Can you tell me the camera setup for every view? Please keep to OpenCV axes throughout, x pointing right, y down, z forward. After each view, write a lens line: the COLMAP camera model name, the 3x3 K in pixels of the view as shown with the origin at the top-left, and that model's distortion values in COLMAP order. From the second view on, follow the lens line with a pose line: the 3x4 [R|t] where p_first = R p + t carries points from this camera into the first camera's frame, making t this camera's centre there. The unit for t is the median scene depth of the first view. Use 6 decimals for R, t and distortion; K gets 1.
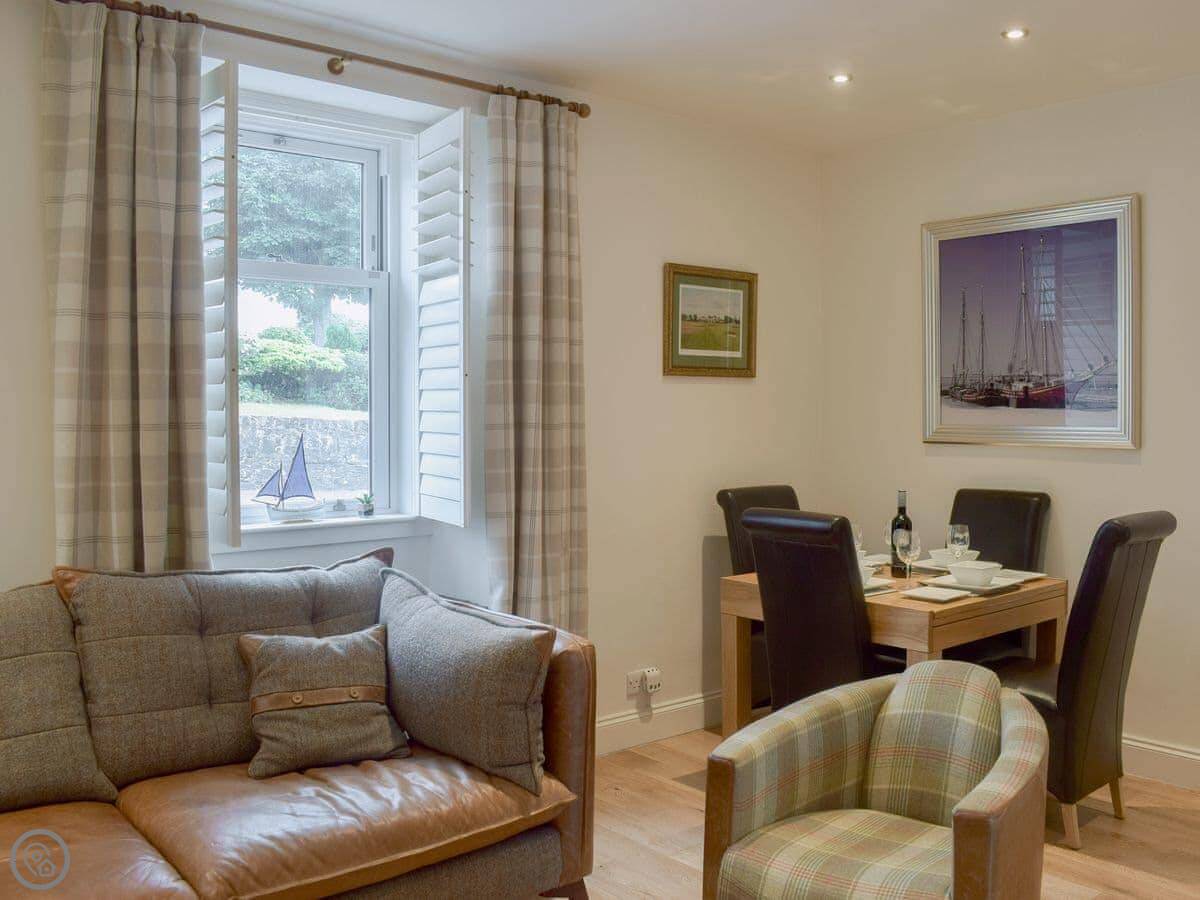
lens RADIAL K [[1072.5, 0, 596.7], [0, 1072.5, 453.0], [0, 0, 1]] dist [-0.084968, 0.001194]
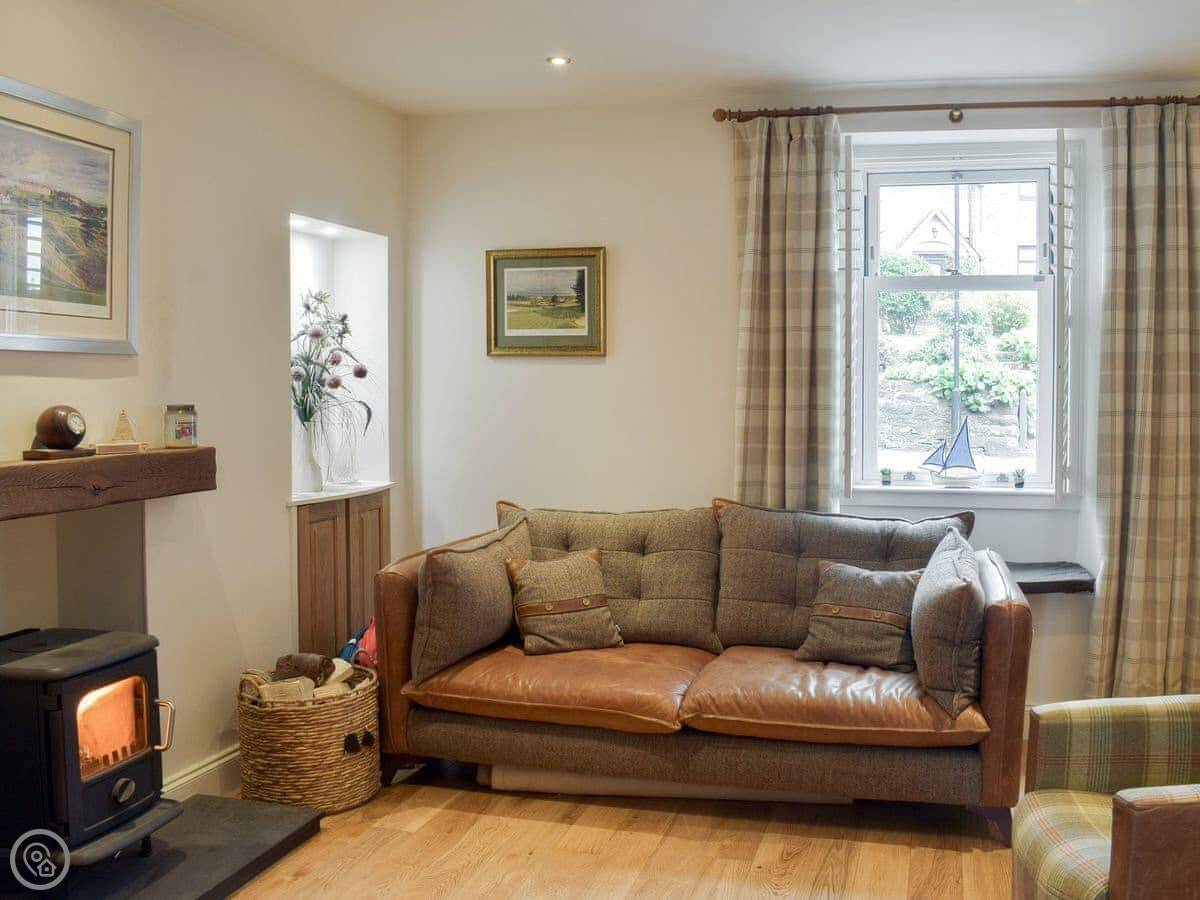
lens RADIAL K [[1034.2, 0, 646.0], [0, 1034.2, 416.0], [0, 0, 1]] dist [-0.070041, 0.011300]
pose [[0.595144, 0.026321, -0.803188, 0.570655], [-0.036436, 0.999319, 0.005750, -0.013943], [0.802793, 0.025842, 0.595698, 0.014959]]
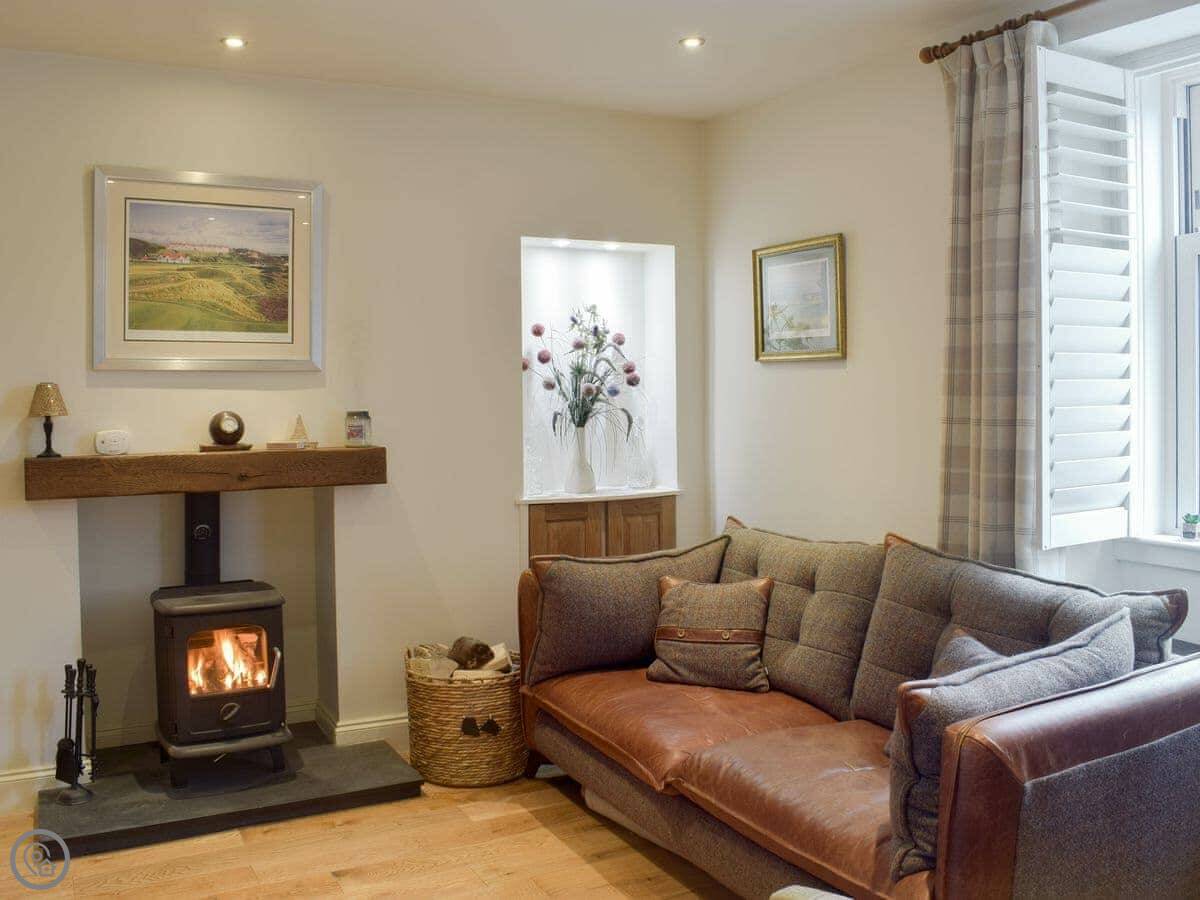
lens RADIAL K [[1034.2, 0, 602.9], [0, 1034.2, 407.9], [0, 0, 1]] dist [-0.070041, 0.011300]
pose [[-0.158699, 0.020564, -0.987113, 0.655649], [-0.036822, 0.998964, 0.026731, -0.052225], [0.986640, 0.040589, -0.157778, 0.769712]]
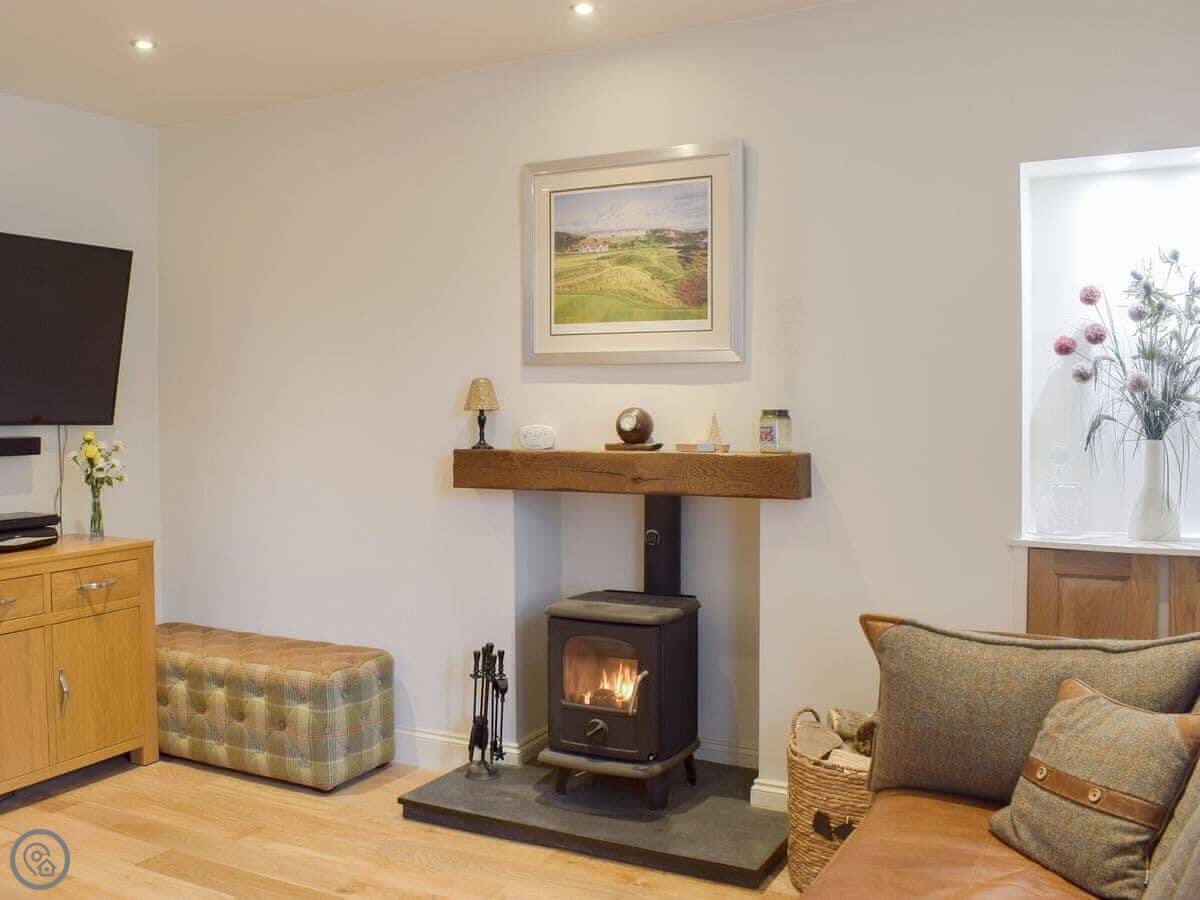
lens RADIAL K [[1108.7, 0, 593.3], [0, 1108.7, 443.3], [0, 0, 1]] dist [-0.076836, 0.000000]
pose [[-0.901709, 0.018312, -0.431955, 0.089218], [-0.013914, 0.997356, 0.071327, -0.045999], [0.432119, 0.070326, -0.899070, 1.213692]]
